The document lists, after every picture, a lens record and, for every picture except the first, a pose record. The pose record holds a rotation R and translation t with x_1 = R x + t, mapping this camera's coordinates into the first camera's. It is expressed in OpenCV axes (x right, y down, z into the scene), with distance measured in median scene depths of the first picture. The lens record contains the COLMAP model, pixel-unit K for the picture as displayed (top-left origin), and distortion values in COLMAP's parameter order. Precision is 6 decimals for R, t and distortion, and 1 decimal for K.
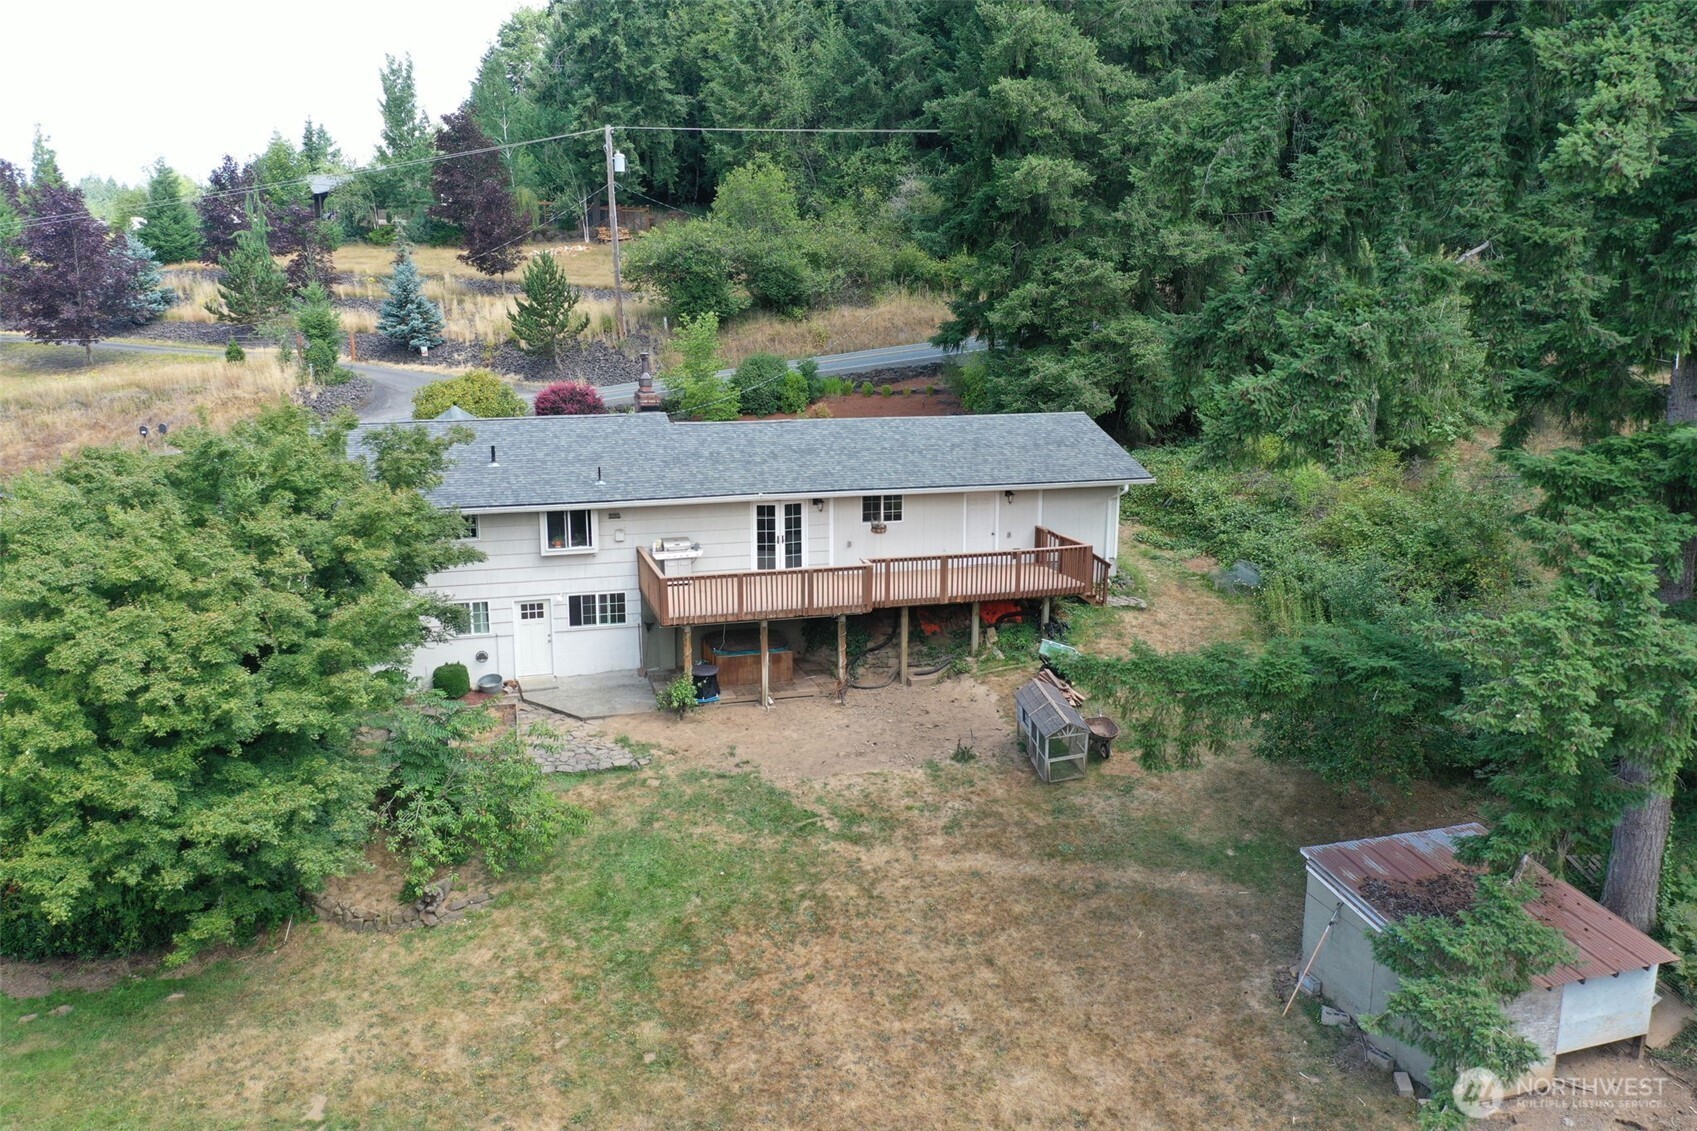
lens RADIAL K [[1338.4, 0, 842.5], [0, 1338.4, 562.7], [0, 0, 1]] dist [-0.002515, 0.001253]
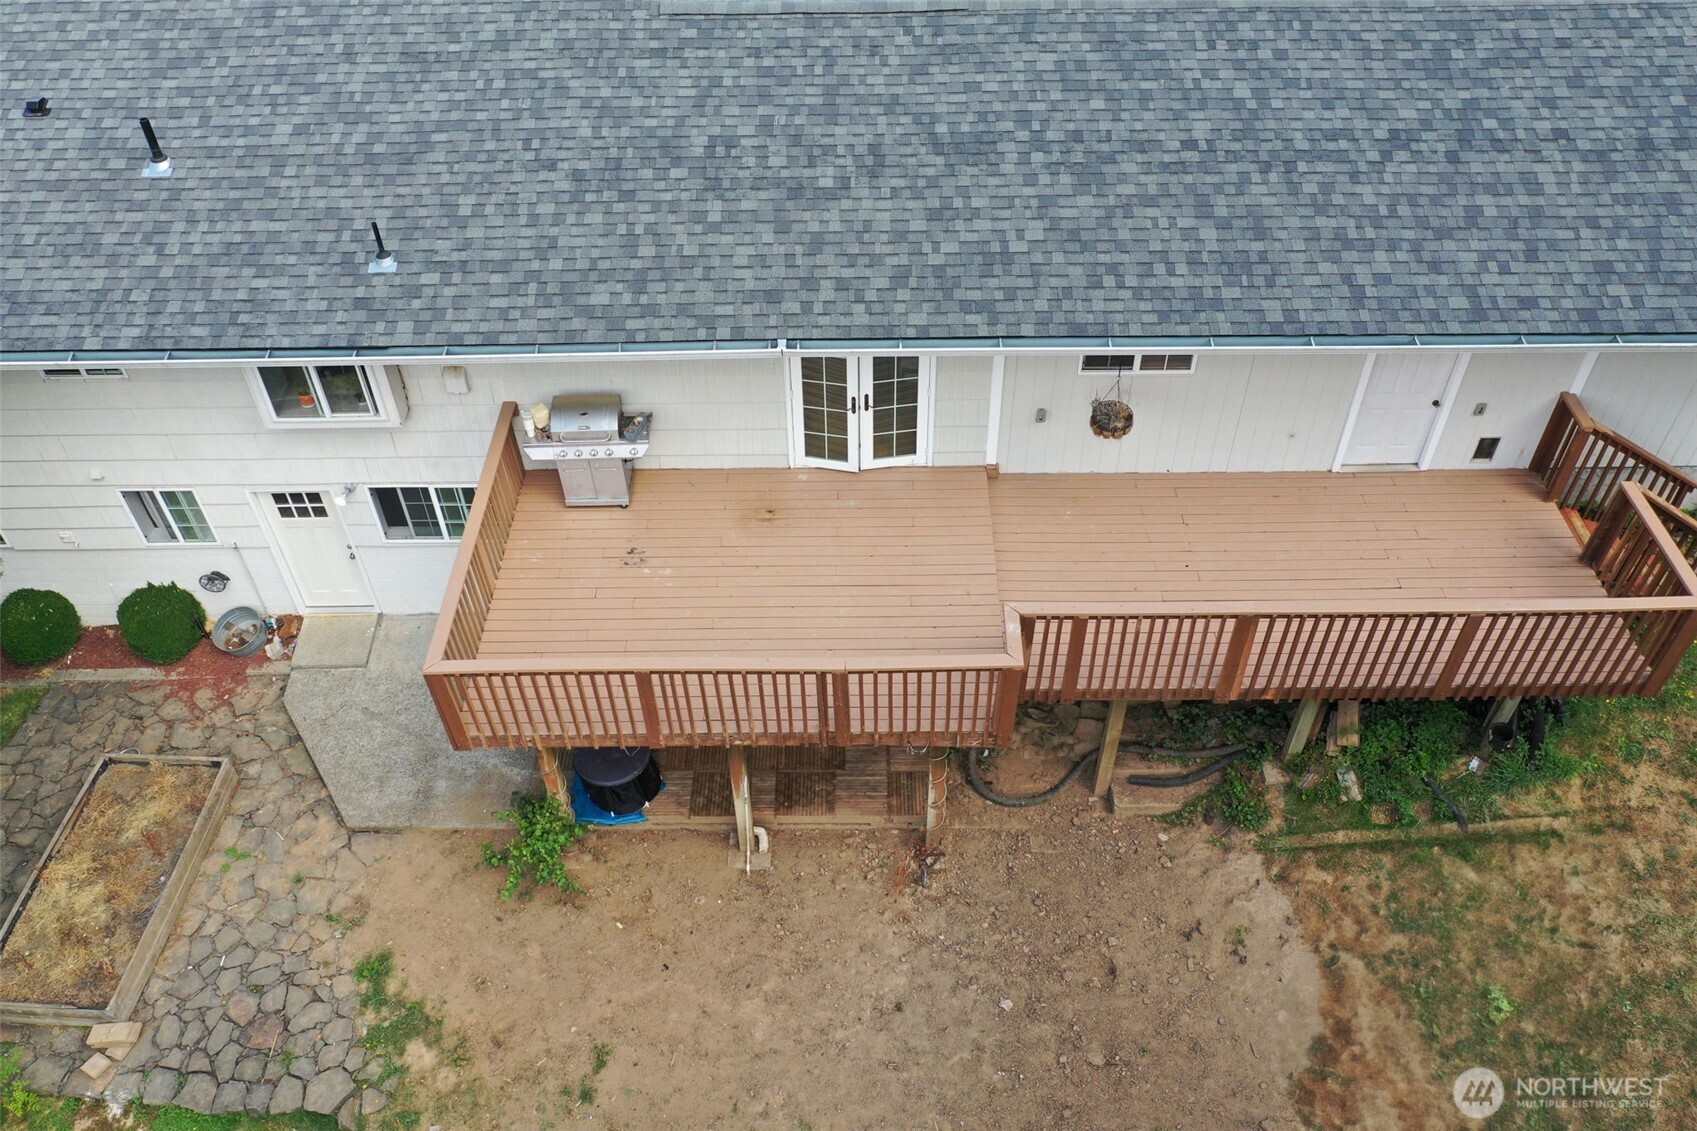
lens RADIAL K [[1338.4, 0, 842.5], [0, 1338.4, 562.7], [0, 0, 1]] dist [-0.002515, 0.001253]
pose [[0.954733, 0.196433, -0.223381, 0.048558], [-0.044472, 0.836766, 0.545751, -0.201656], [0.294121, -0.511113, 0.807624, 0.672073]]
